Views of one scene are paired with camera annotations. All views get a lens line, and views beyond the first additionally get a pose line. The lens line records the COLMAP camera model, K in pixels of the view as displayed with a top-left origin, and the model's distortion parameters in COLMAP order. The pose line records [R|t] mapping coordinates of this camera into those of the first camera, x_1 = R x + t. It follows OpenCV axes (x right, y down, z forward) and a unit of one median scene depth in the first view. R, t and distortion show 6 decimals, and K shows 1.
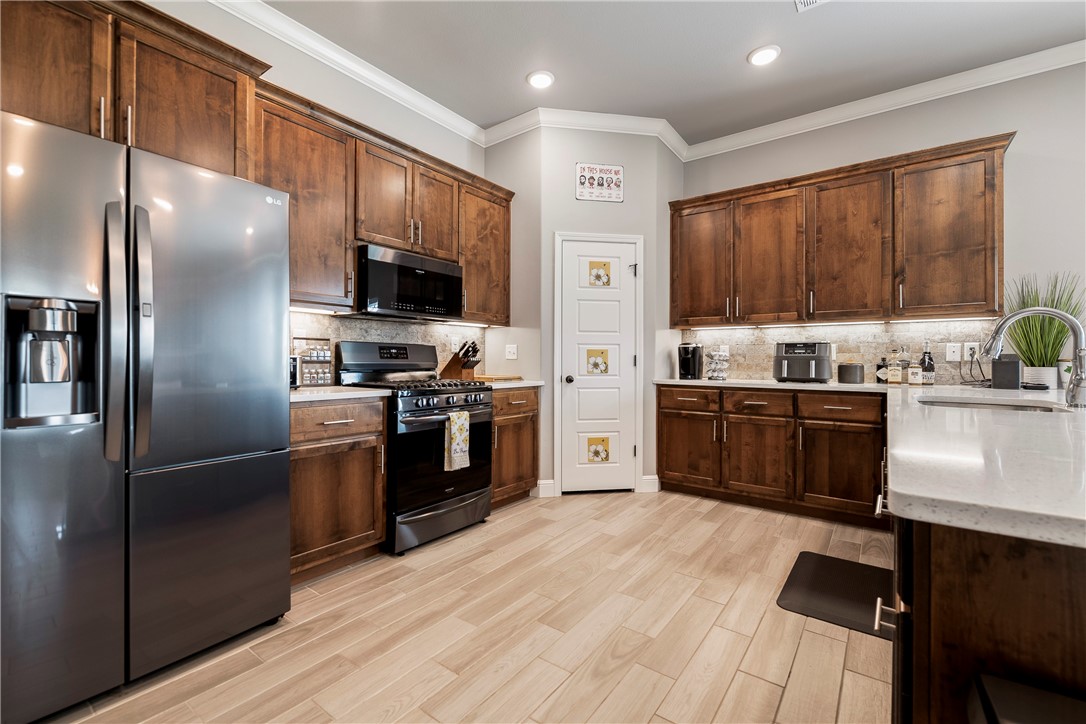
lens RADIAL K [[452.5, 0, 548.4], [0, 452.5, 357.3], [0, 0, 1]] dist [0.005939, -0.002918]
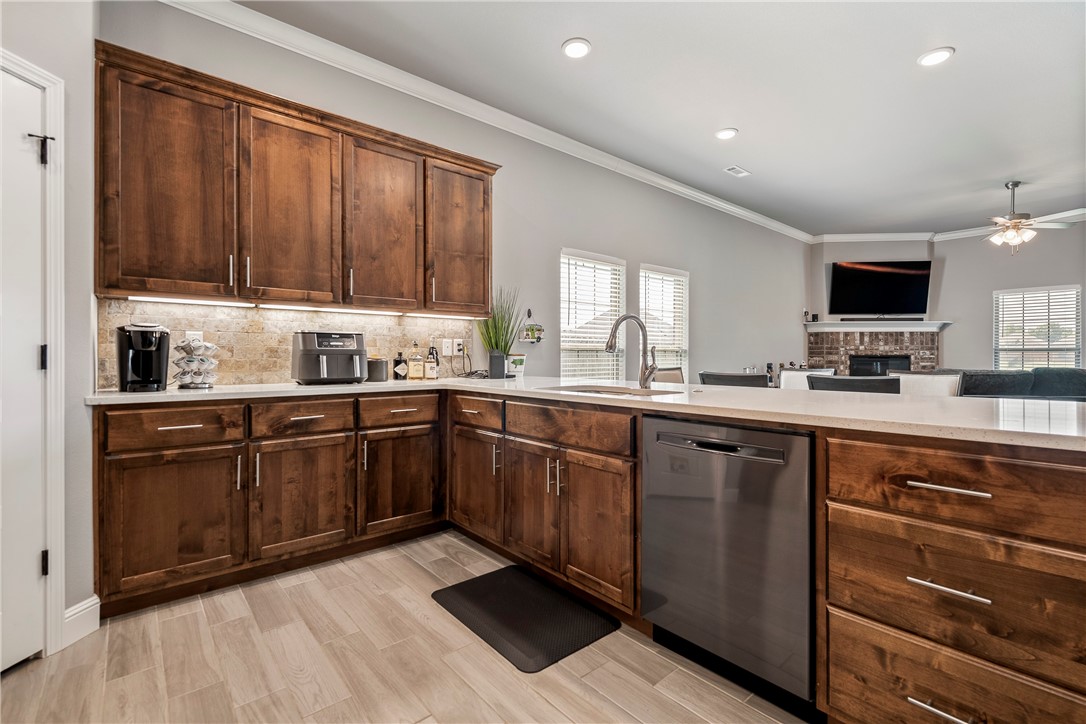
lens RADIAL K [[487.0, 0, 547.5], [0, 487.0, 356.4], [0, 0, 1]] dist [0.004677, -0.003921]
pose [[0.227036, -0.005469, 0.973871, -0.173441], [-0.004288, 0.999969, 0.006615, 0.001436], [-0.973877, -0.005678, 0.227006, 0.466604]]
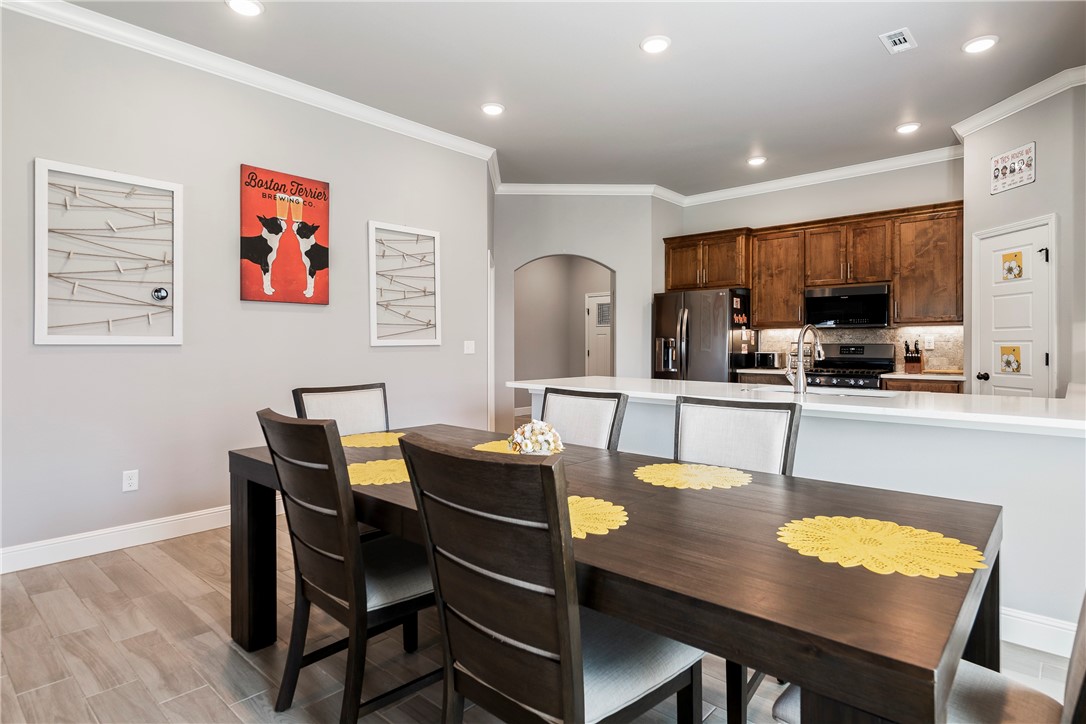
lens RADIAL K [[589.3, 0, 556.1], [0, 589.3, 343.8], [0, 0, 1]] dist [0.003976, -0.000065]
pose [[-0.077589, -0.009542, -0.996940, 1.552727], [0.000075, 0.999954, -0.009577, -0.012470], [0.996985, -0.000818, -0.077585, 0.166028]]
